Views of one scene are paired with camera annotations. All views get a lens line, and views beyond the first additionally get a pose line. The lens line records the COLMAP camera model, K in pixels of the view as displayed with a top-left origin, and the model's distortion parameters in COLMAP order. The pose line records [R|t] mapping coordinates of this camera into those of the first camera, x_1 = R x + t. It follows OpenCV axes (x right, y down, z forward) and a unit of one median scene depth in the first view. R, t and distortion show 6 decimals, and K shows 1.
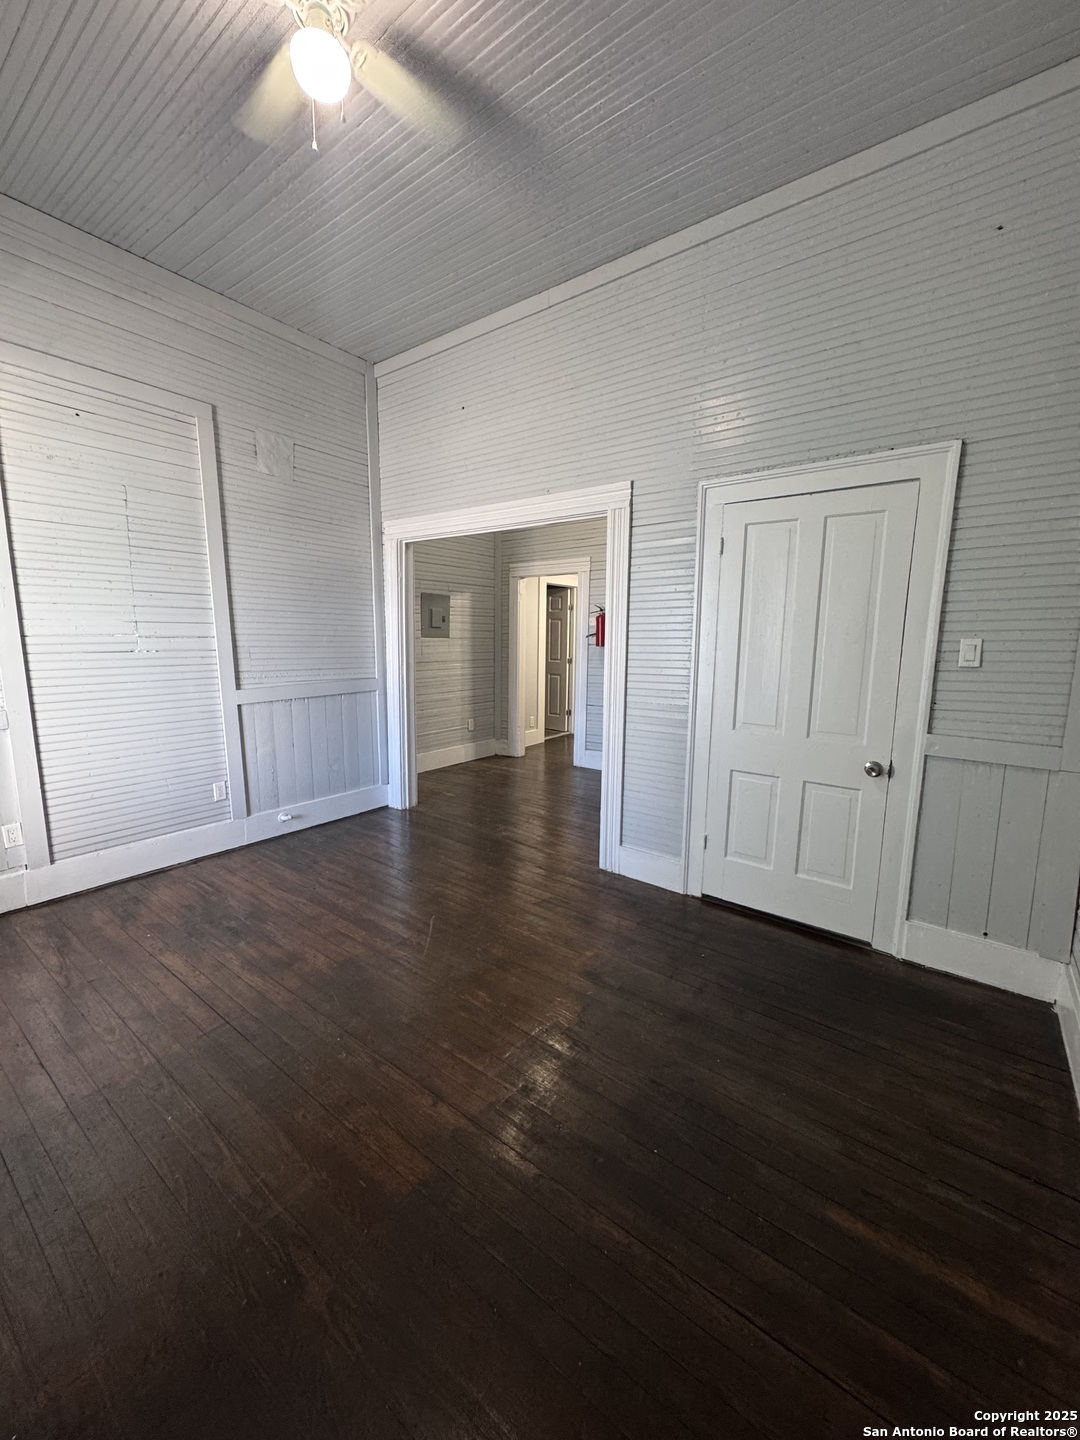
lens RADIAL K [[576.0, 0, 540.7], [0, 576.0, 716.2], [0, 0, 1]] dist [-0.002833, 0.000298]
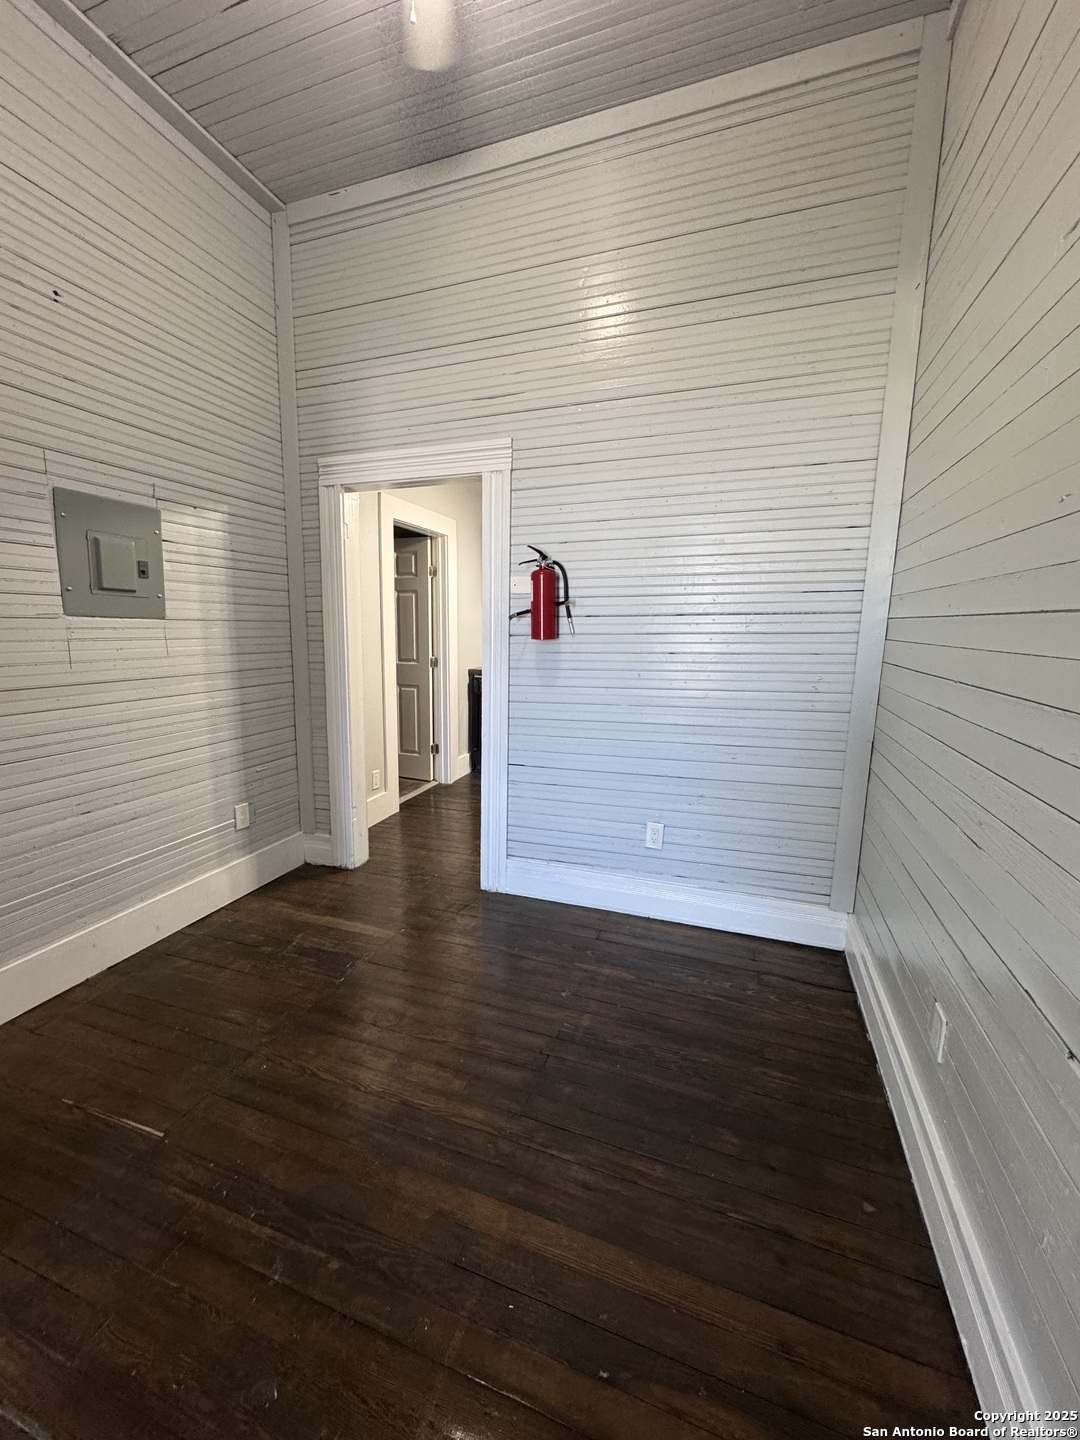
lens RADIAL K [[576.0, 0, 540.7], [0, 576.0, 716.2], [0, 0, 1]] dist [-0.002833, 0.000298]
pose [[0.953414, -0.042752, 0.298620, -0.030828], [0.037457, 0.999023, 0.023435, -0.064862], [-0.299330, -0.011158, 0.954084, 0.515580]]
